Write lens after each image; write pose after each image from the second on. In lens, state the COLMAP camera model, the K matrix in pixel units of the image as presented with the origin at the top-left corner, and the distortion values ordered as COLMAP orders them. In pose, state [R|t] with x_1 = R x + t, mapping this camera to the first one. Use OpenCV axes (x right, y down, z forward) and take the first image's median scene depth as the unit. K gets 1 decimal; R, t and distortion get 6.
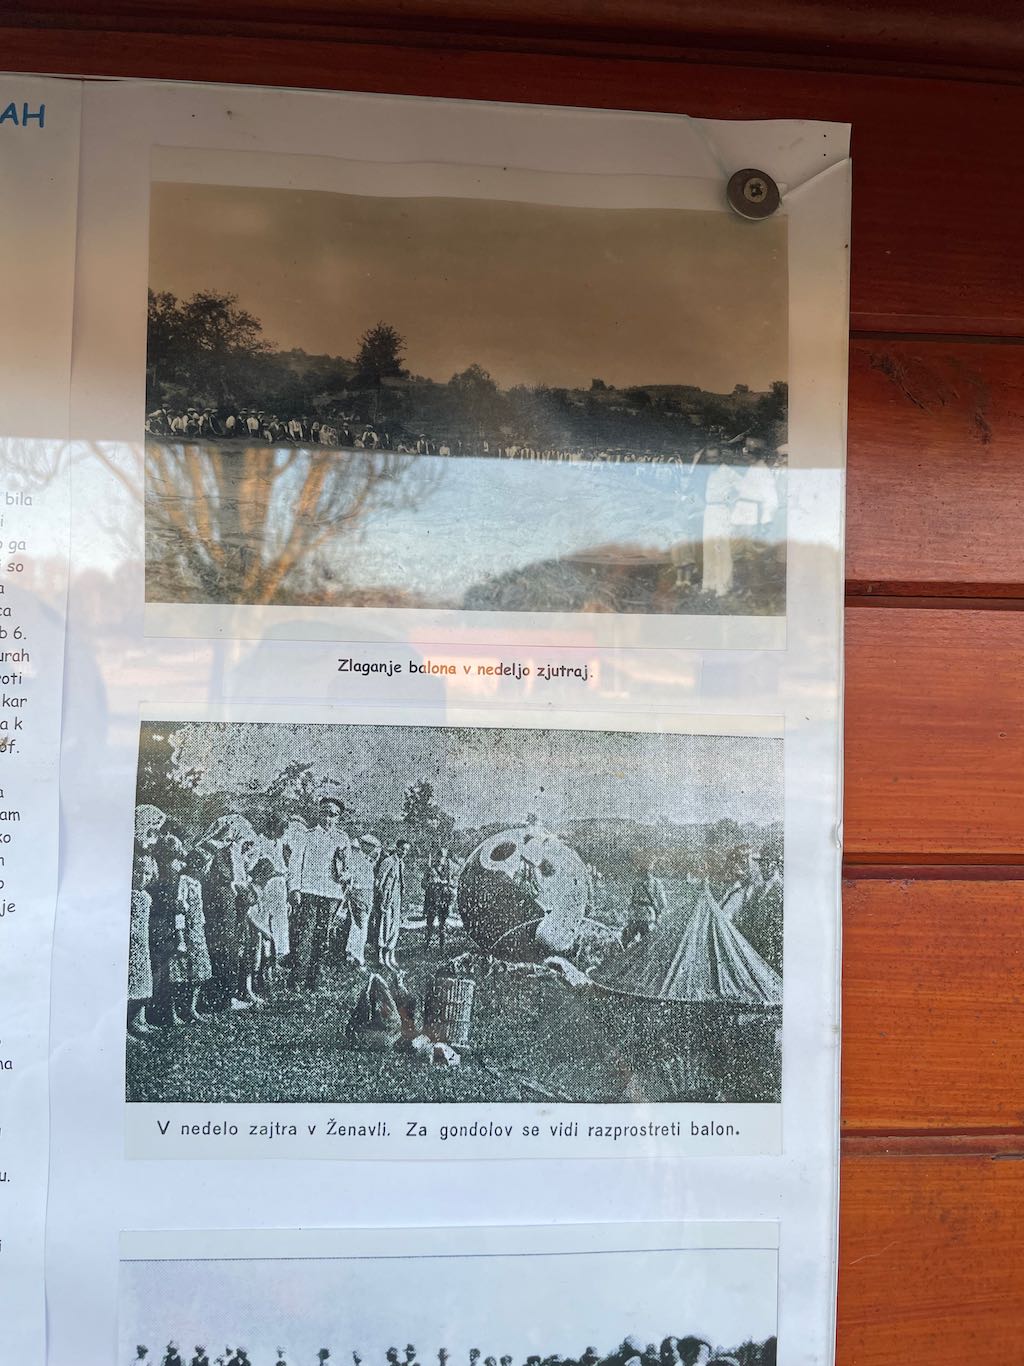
lens RADIAL K [[1033.2, 0, 512.0], [0, 1033.2, 683.0], [0, 0, 1]] dist [0.049098, -0.081067]
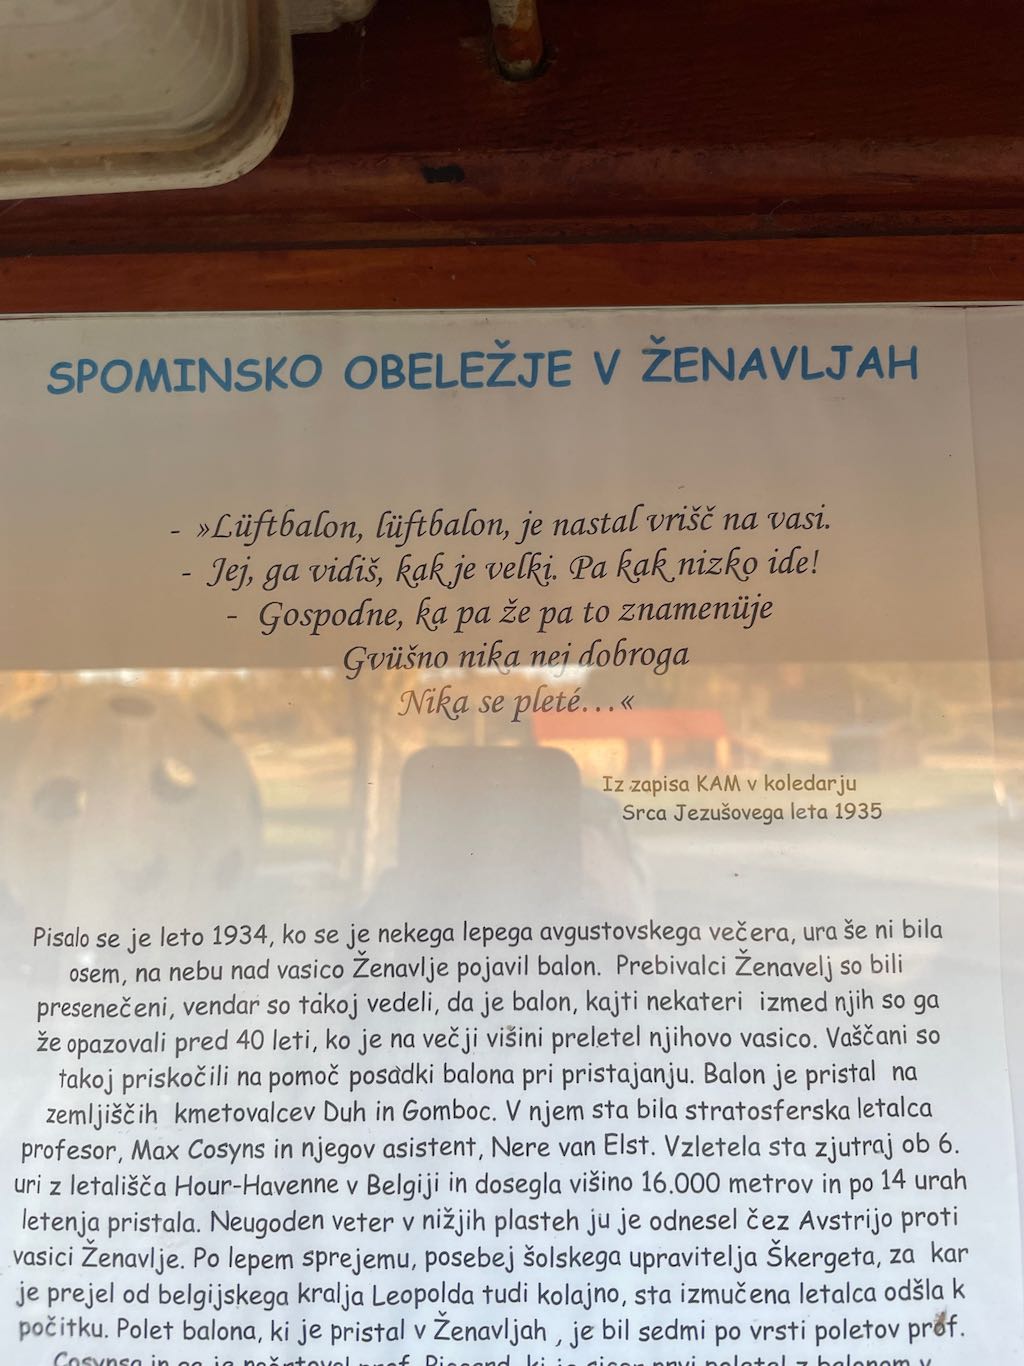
lens RADIAL K [[1033.2, 0, 512.0], [0, 1033.2, 683.0], [0, 0, 1]] dist [0.049098, -0.081067]
pose [[0.993607, -0.037920, -0.106340, -0.656075], [0.029802, 0.996592, -0.076912, -0.289432], [0.108894, 0.073251, 0.991351, 0.300214]]
